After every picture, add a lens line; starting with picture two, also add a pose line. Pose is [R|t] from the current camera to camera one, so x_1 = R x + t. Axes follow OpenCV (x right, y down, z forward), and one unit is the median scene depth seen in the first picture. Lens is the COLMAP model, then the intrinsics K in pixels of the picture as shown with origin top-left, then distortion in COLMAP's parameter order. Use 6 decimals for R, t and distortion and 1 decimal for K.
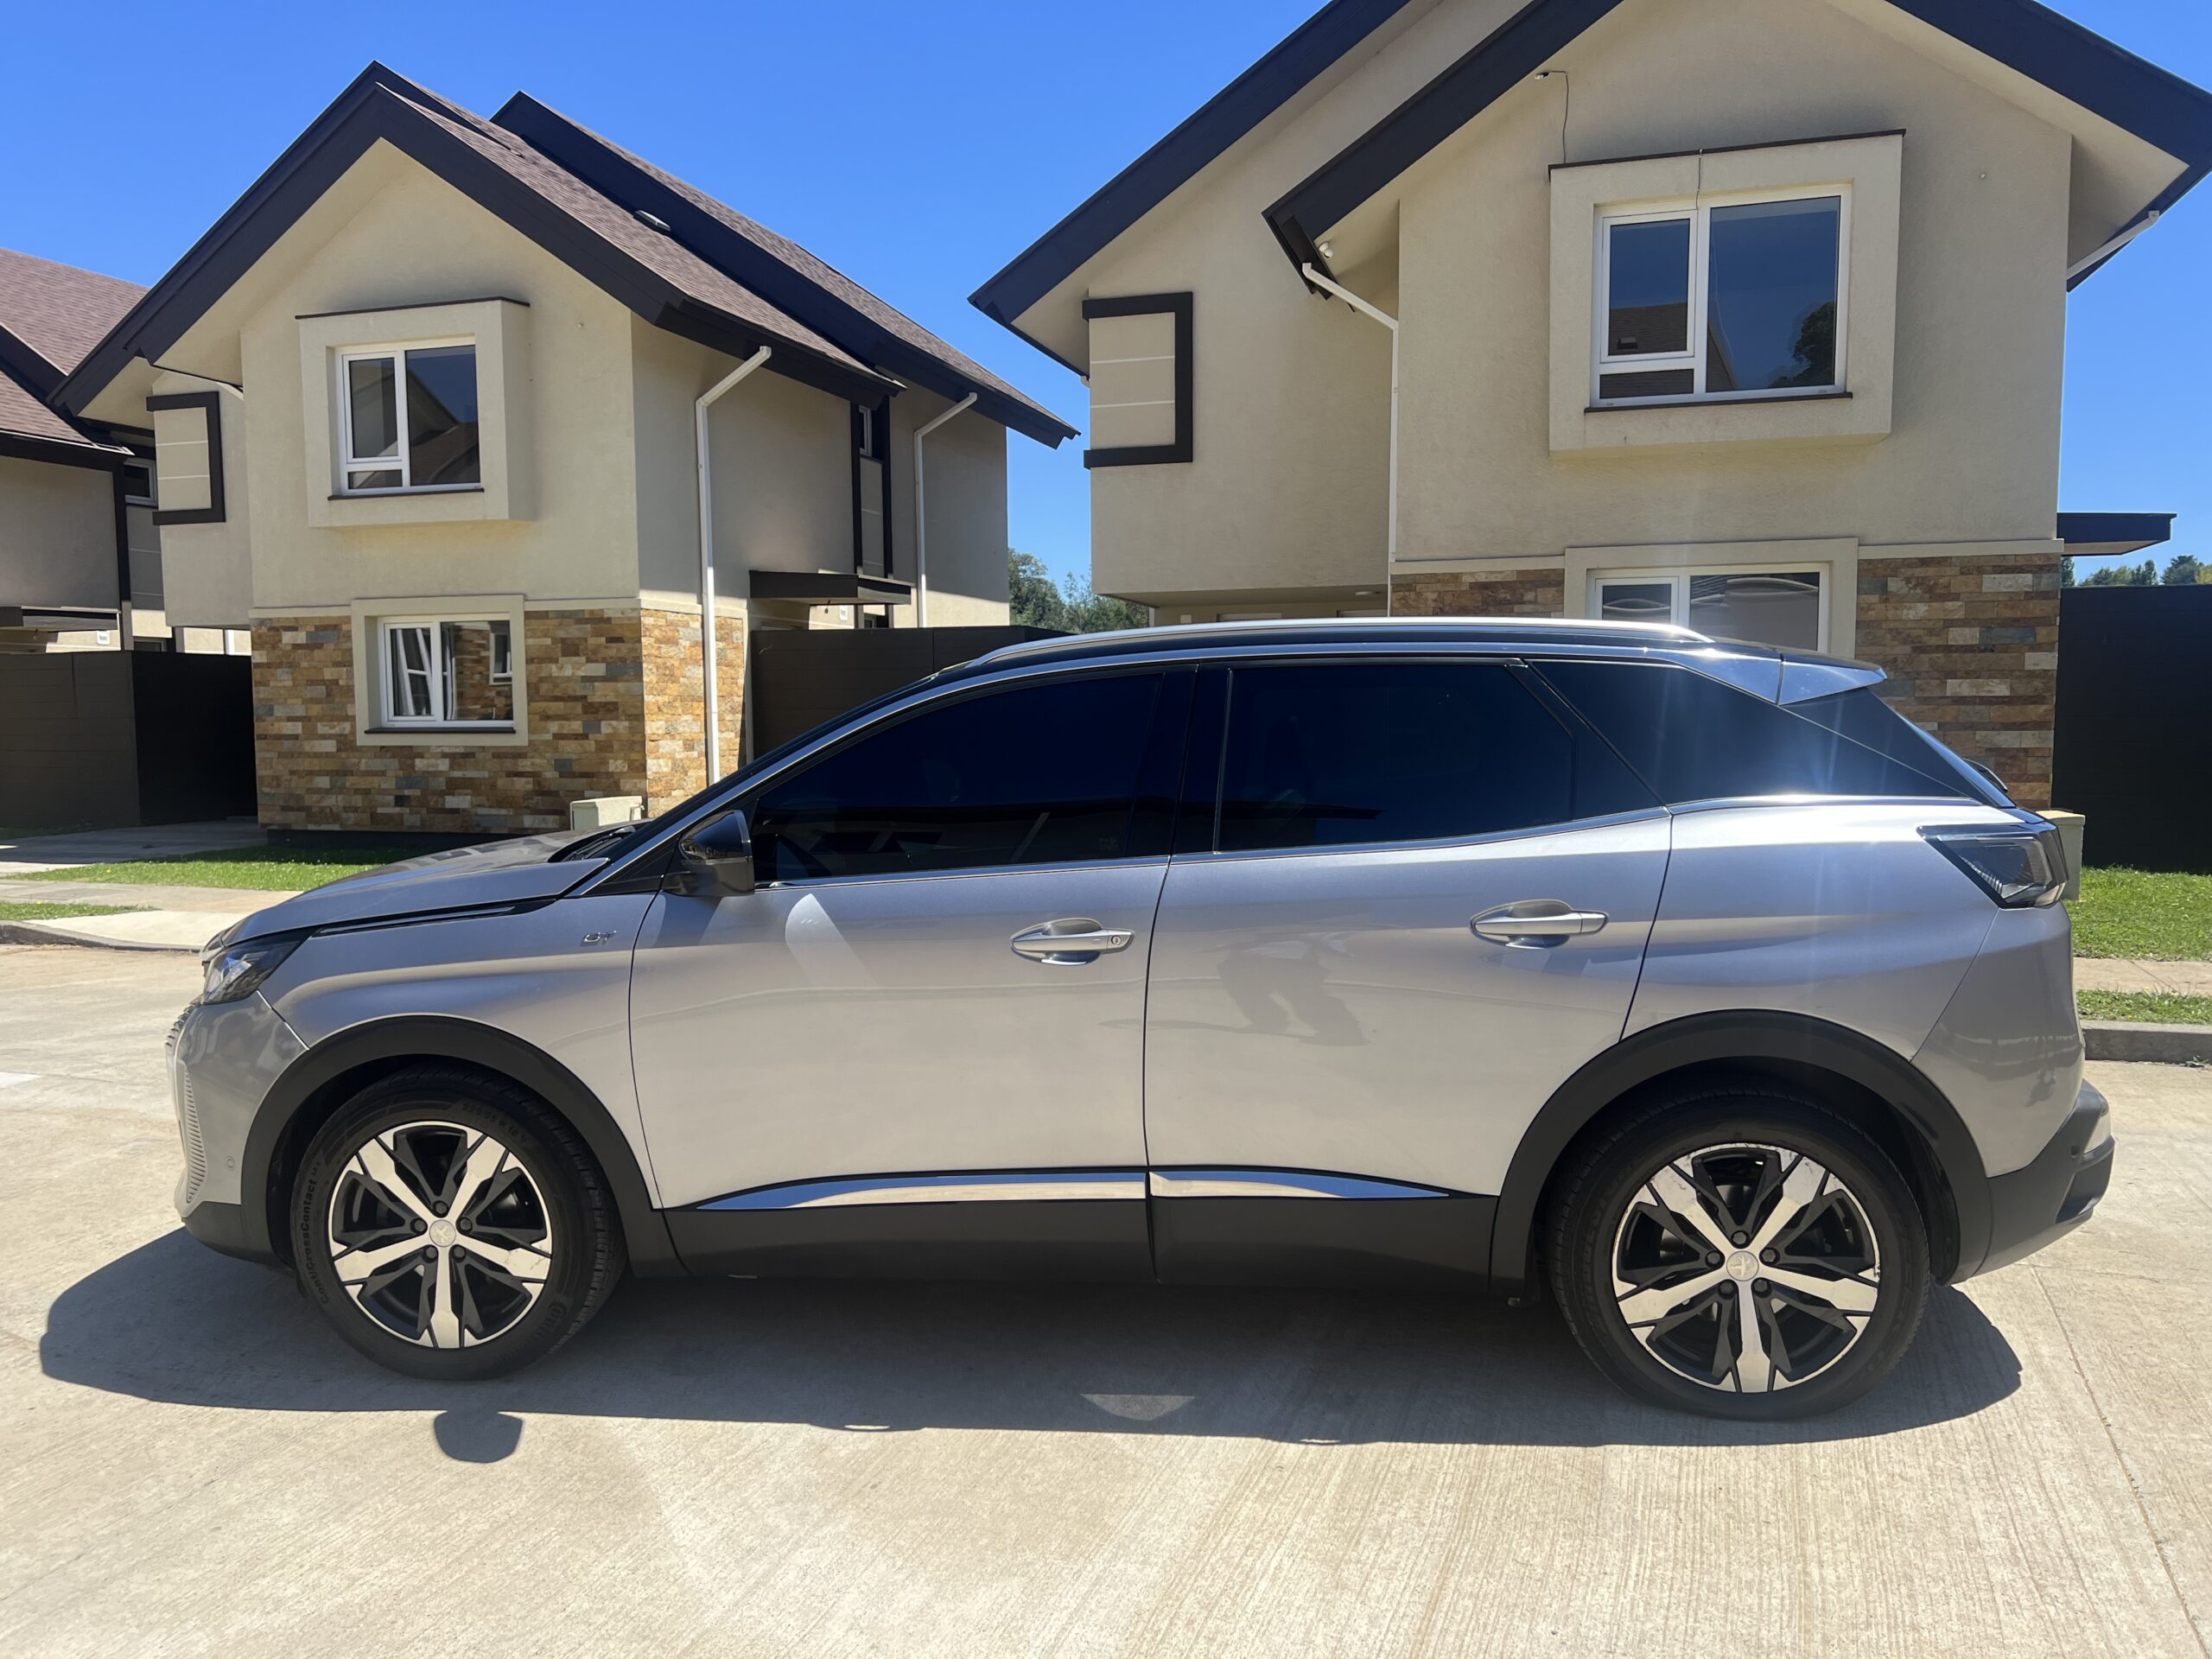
lens RADIAL K [[1669.6, 0, 1091.6], [0, 1669.6, 848.7], [0, 0, 1]] dist [0.041579, -0.037082]
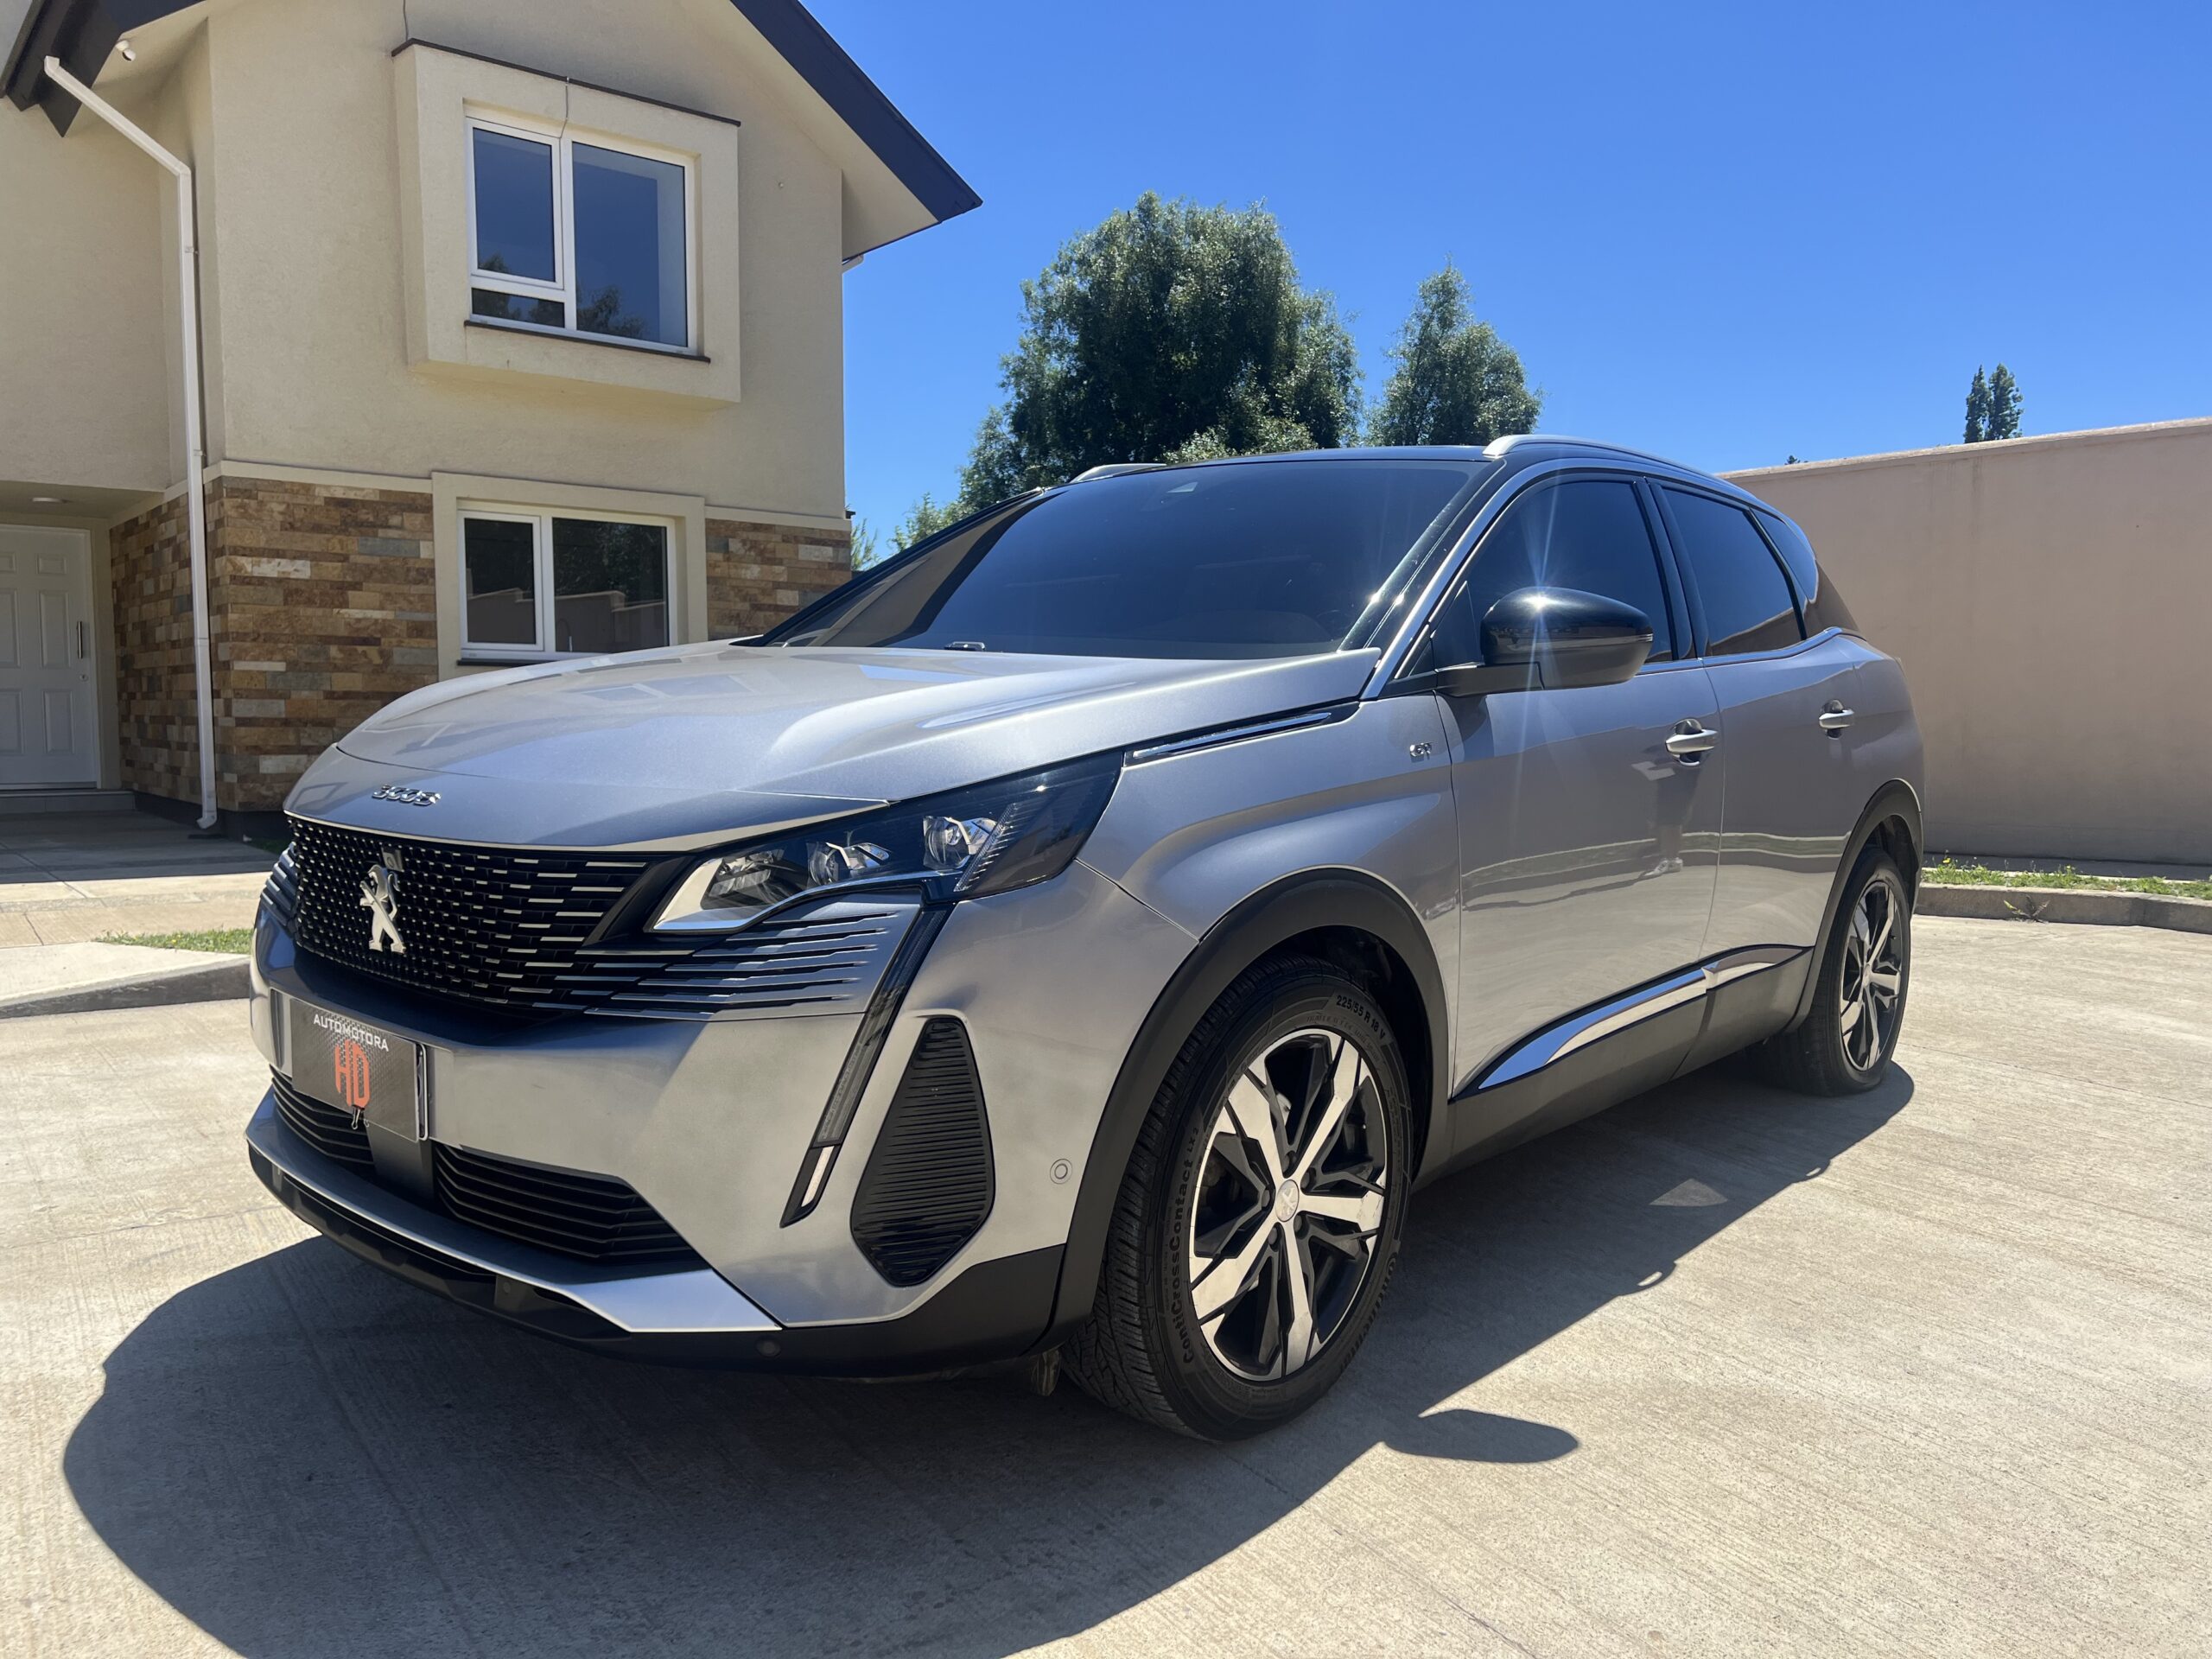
lens RADIAL K [[1669.6, 0, 1106.0], [0, 1669.6, 846.5], [0, 0, 1]] dist [0.041579, -0.037082]
pose [[0.557587, -0.055991, 0.828228, -0.293472], [0.058645, 0.997887, 0.027979, 0.020016], [-0.828045, 0.032971, 0.559692, 0.207568]]
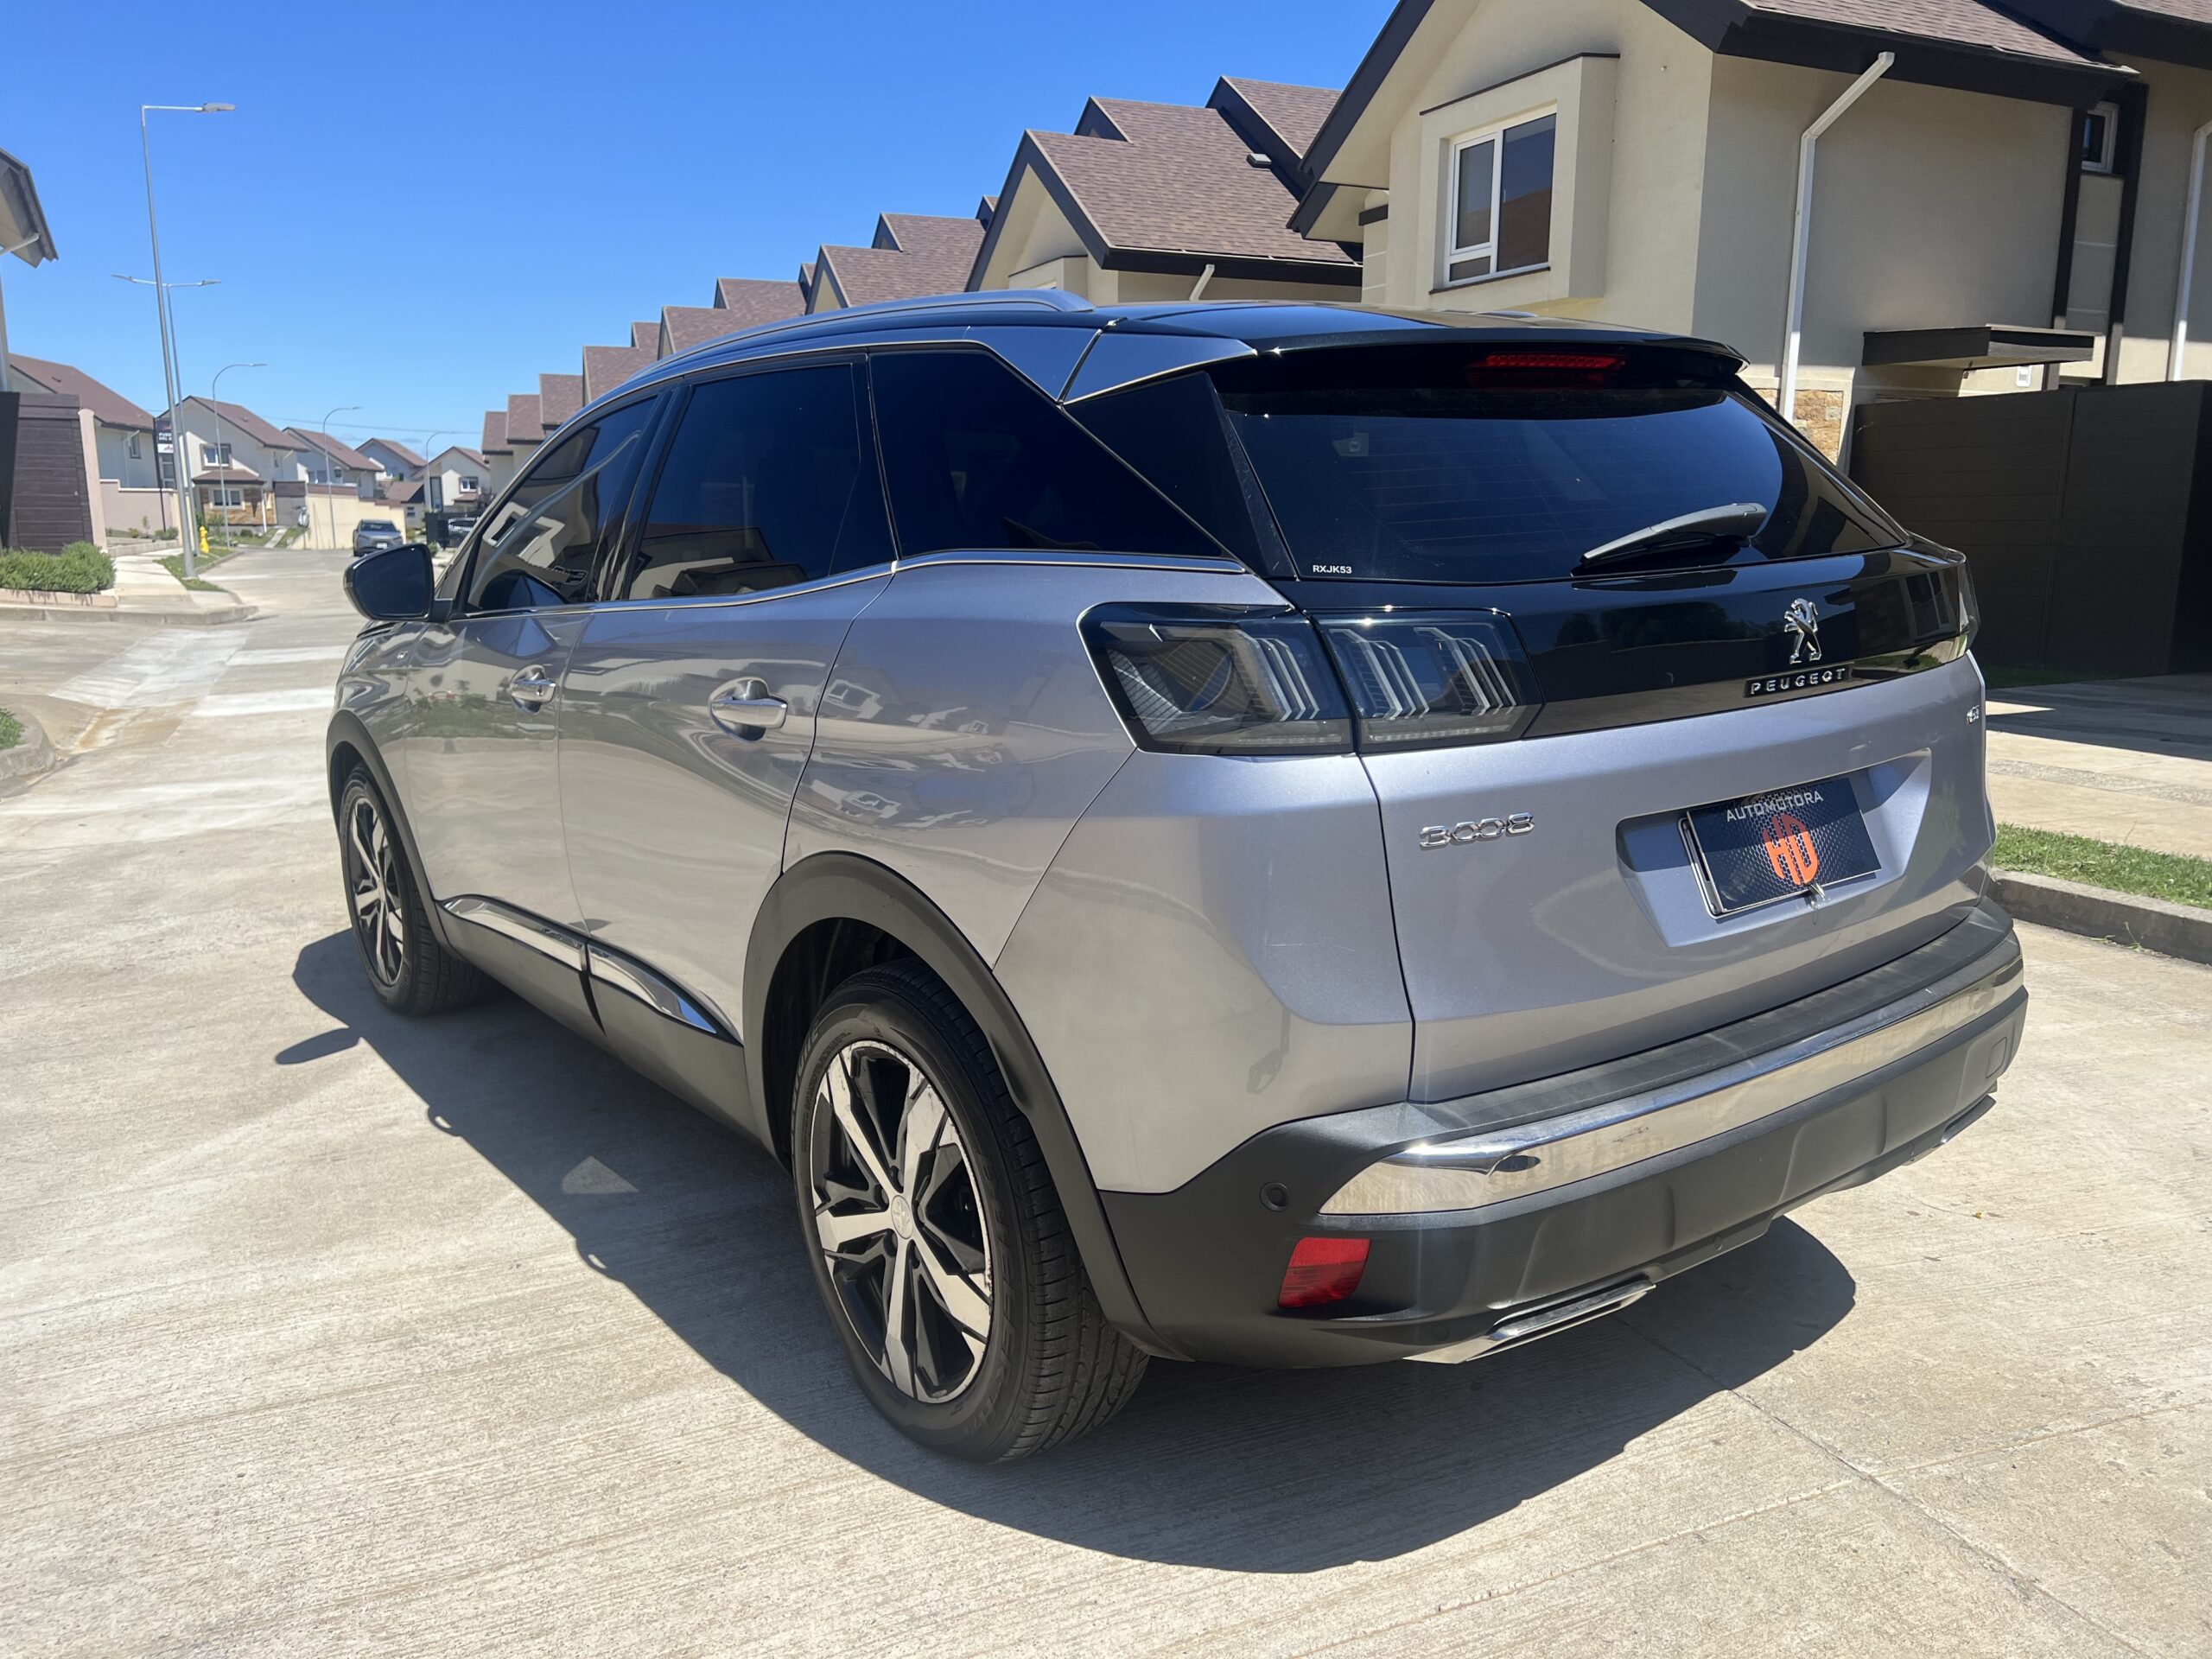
lens RADIAL K [[1669.6, 0, 1082.2], [0, 1669.6, 845.9], [0, 0, 1]] dist [0.041579, -0.037082]
pose [[0.683074, 0.144984, -0.715814, 0.255691], [-0.063931, 0.988206, 0.139148, -0.002614], [0.727546, -0.049285, 0.684287, 0.161225]]
